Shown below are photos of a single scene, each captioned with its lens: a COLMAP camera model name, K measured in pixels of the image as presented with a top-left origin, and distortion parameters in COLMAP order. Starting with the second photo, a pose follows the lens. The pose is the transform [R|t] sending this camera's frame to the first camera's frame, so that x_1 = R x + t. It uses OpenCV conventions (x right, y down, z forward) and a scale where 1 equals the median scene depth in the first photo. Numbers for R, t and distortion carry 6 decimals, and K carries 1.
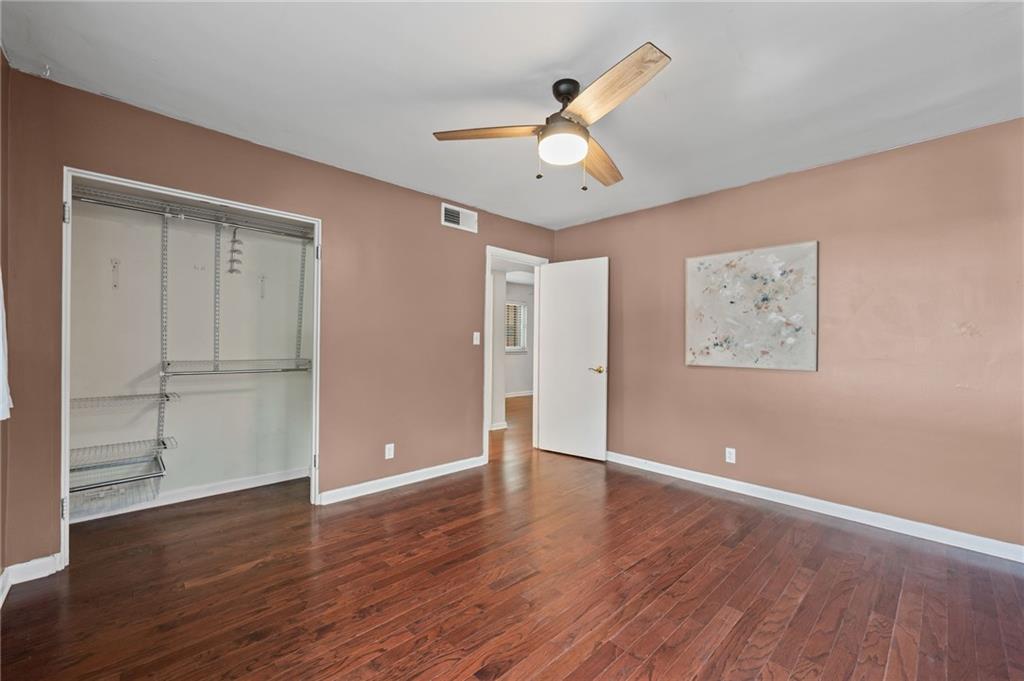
lens RADIAL K [[413.2, 0, 513.3], [0, 413.2, 345.3], [0, 0, 1]] dist [0.000821, 0.000075]
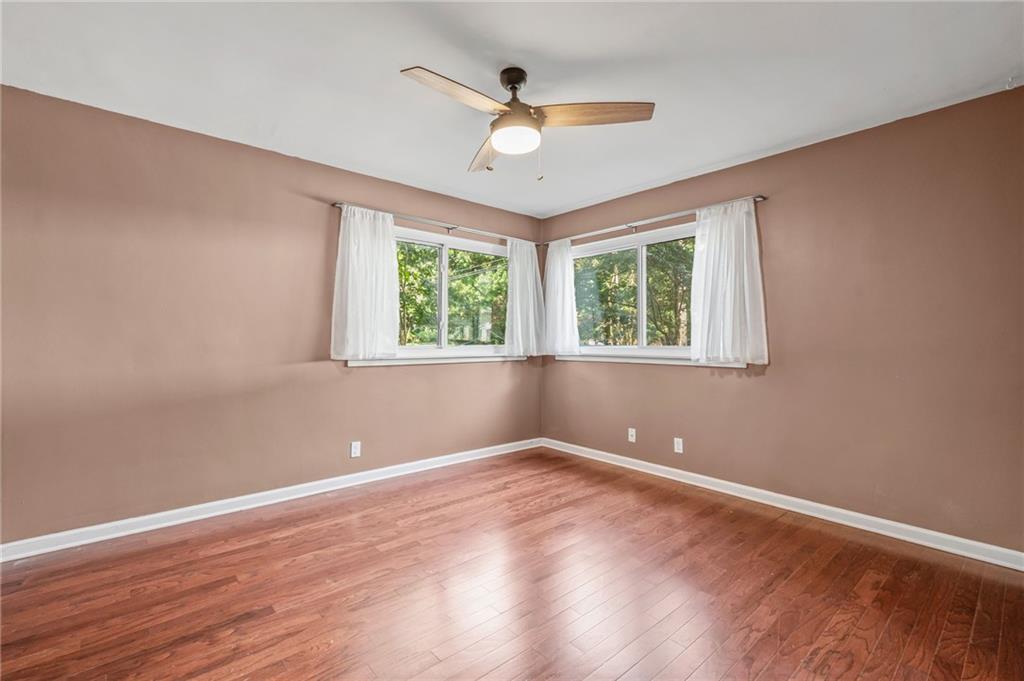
lens RADIAL K [[448.9, 0, 512.0], [0, 448.9, 340.5], [0, 0, 1]] dist [0.000658, -0.000028]
pose [[-0.998874, -0.014854, 0.045064, 0.050888], [-0.014228, 0.999798, 0.014177, -0.005176], [-0.045265, 0.013520, -0.998884, 1.417813]]
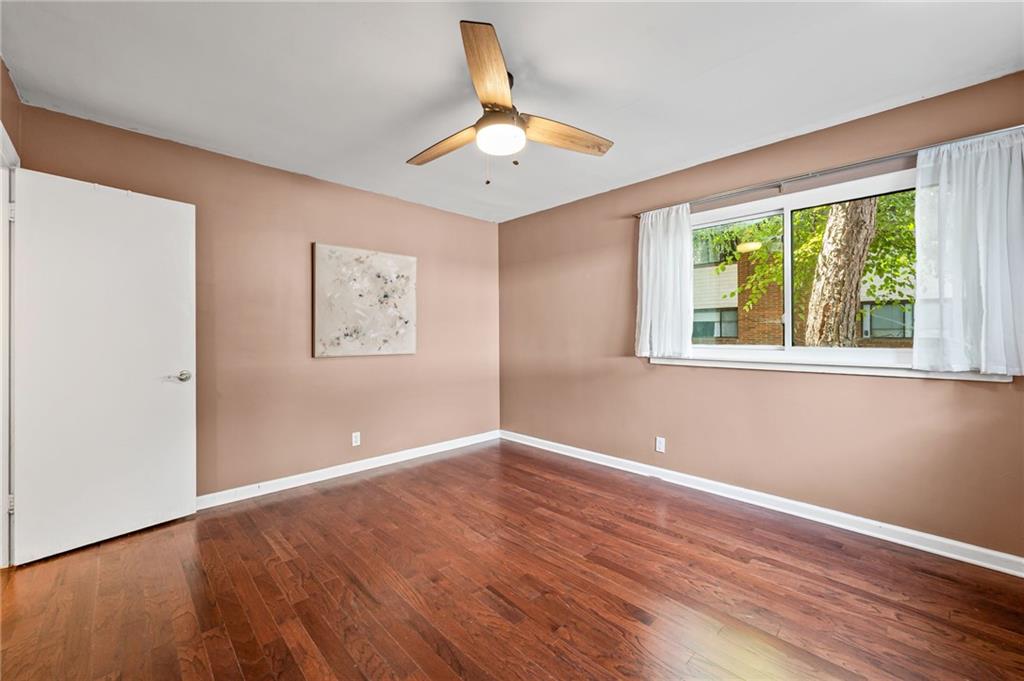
lens RADIAL K [[412.5, 0, 510.9], [0, 412.5, 333.0], [0, 0, 1]] dist [0.001152, 0.000262]
pose [[-0.003162, -0.007242, 0.999969, -0.596934], [0.010714, 0.999916, 0.007275, -0.010745], [-0.999938, 0.010737, -0.003085, 0.670438]]
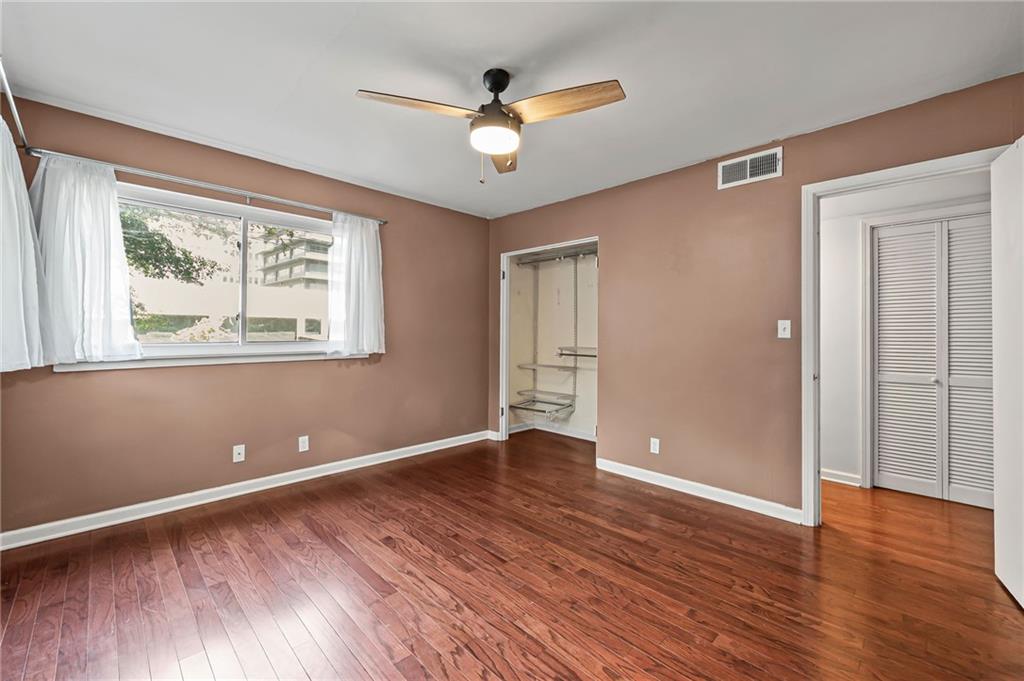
lens RADIAL K [[421.1, 0, 508.3], [0, 421.1, 328.5], [0, 0, 1]] dist [0.000893, 0.000052]
pose [[0.017618, -0.021122, -0.999622, 0.773304], [-0.013700, 0.999678, -0.021365, 0.004262], [0.999751, 0.014071, 0.017323, 0.696160]]
